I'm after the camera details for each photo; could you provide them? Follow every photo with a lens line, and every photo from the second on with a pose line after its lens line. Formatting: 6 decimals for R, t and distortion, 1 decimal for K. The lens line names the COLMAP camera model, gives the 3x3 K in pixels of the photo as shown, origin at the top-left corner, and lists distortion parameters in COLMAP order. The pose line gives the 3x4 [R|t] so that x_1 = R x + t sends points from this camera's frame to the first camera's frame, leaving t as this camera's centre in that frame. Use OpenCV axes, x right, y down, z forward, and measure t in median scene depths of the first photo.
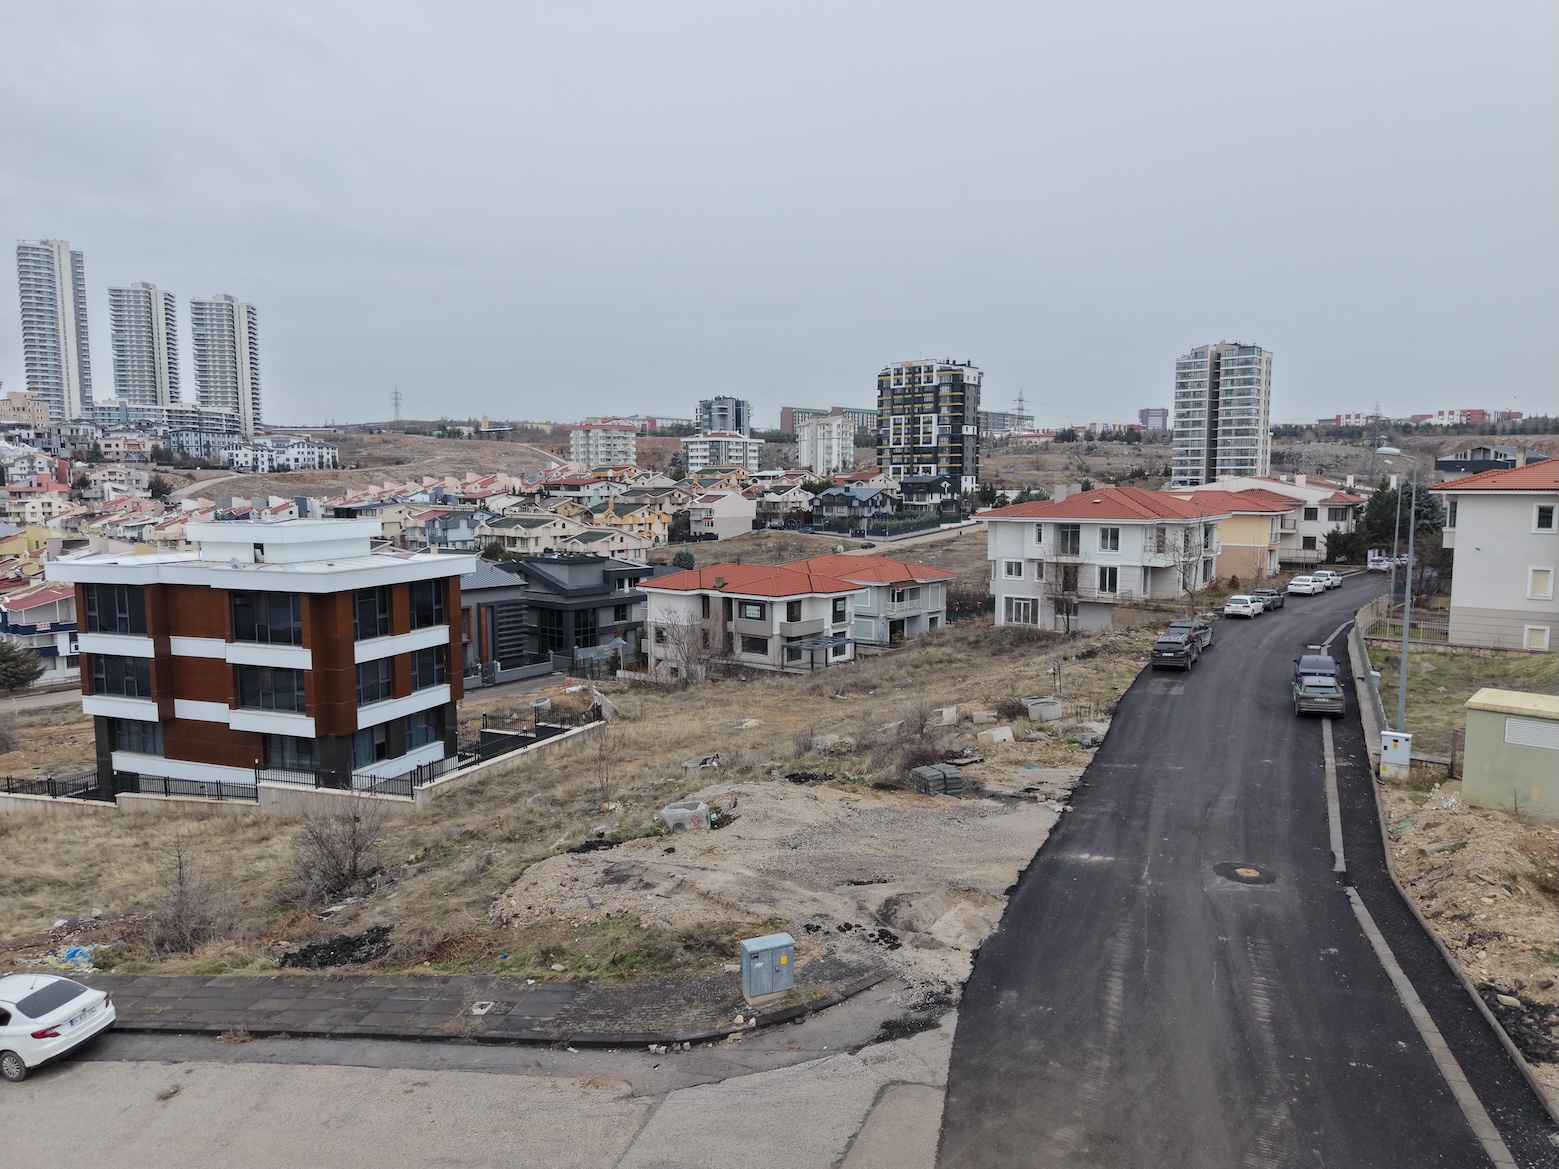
lens RADIAL K [[1039.2, 0, 779.5], [0, 1039.2, 584.5], [0, 0, 1]] dist [0.036605, -0.046072]
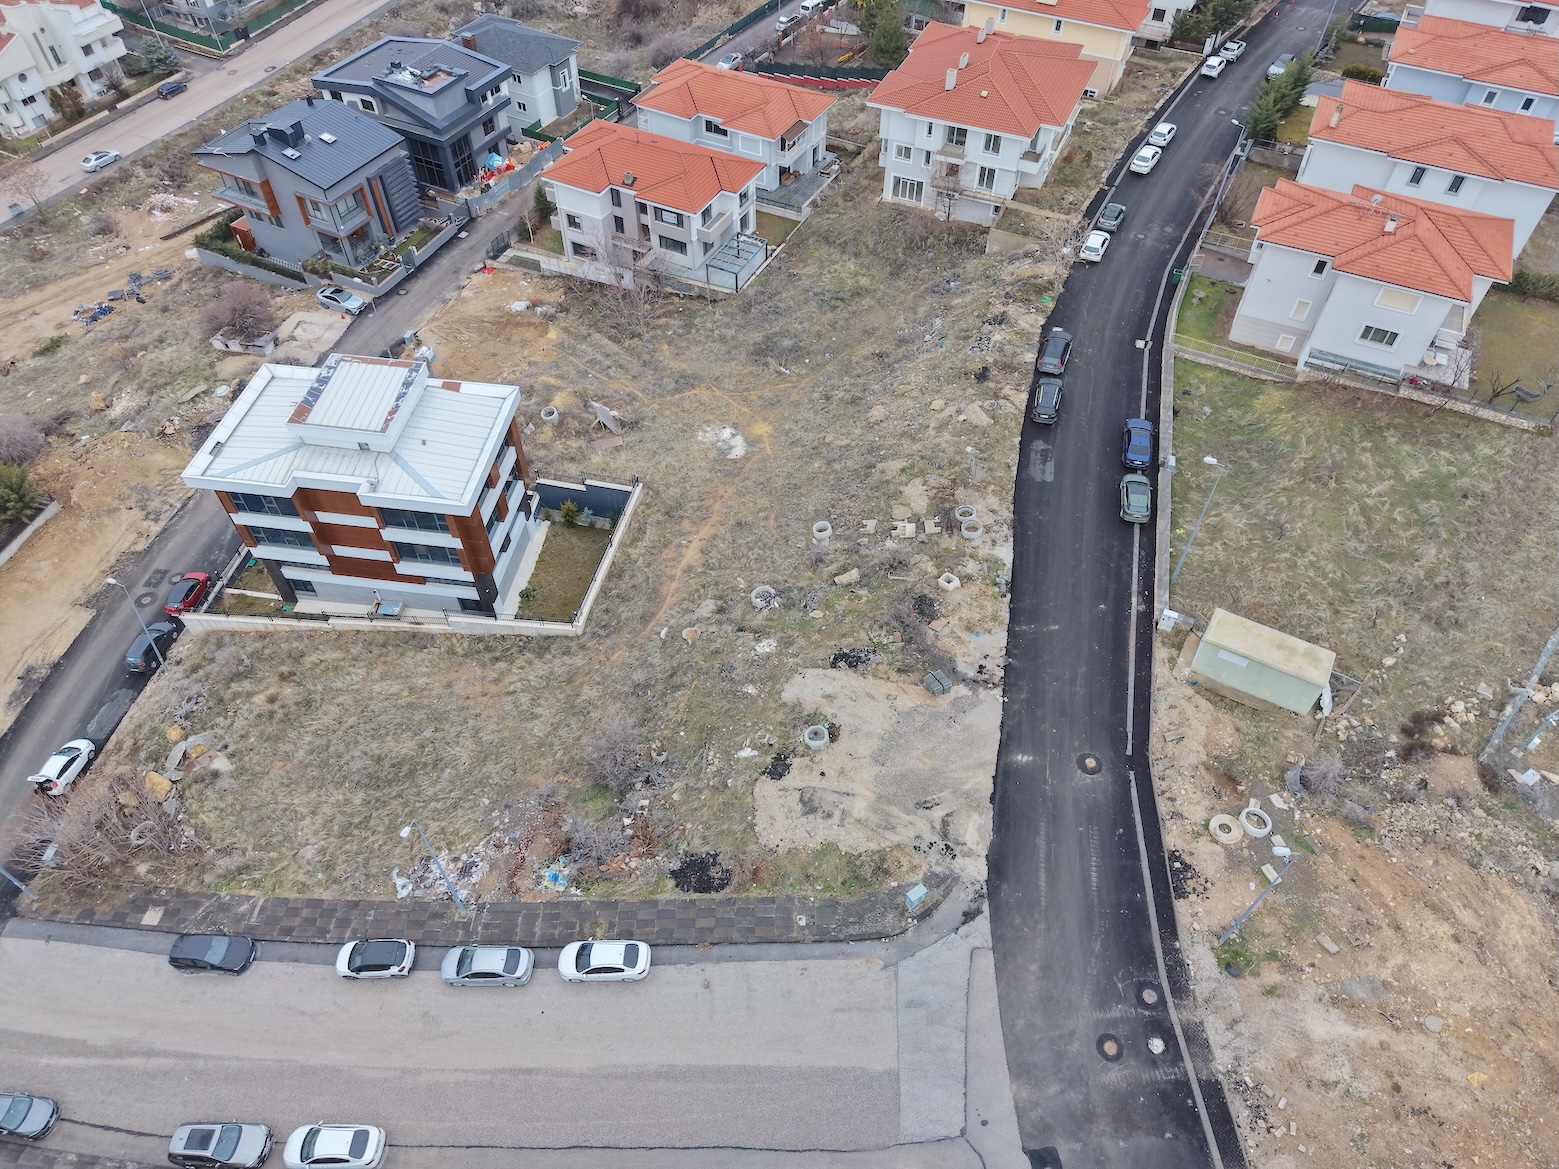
lens RADIAL K [[1039.2, 0, 779.5], [0, 1039.2, 584.5], [0, 0, 1]] dist [0.036605, -0.046072]
pose [[0.975678, -0.161788, 0.147908, -0.232406], [0.013347, 0.717330, 0.696605, -0.772937], [-0.218801, -0.677688, 0.702043, -0.080249]]
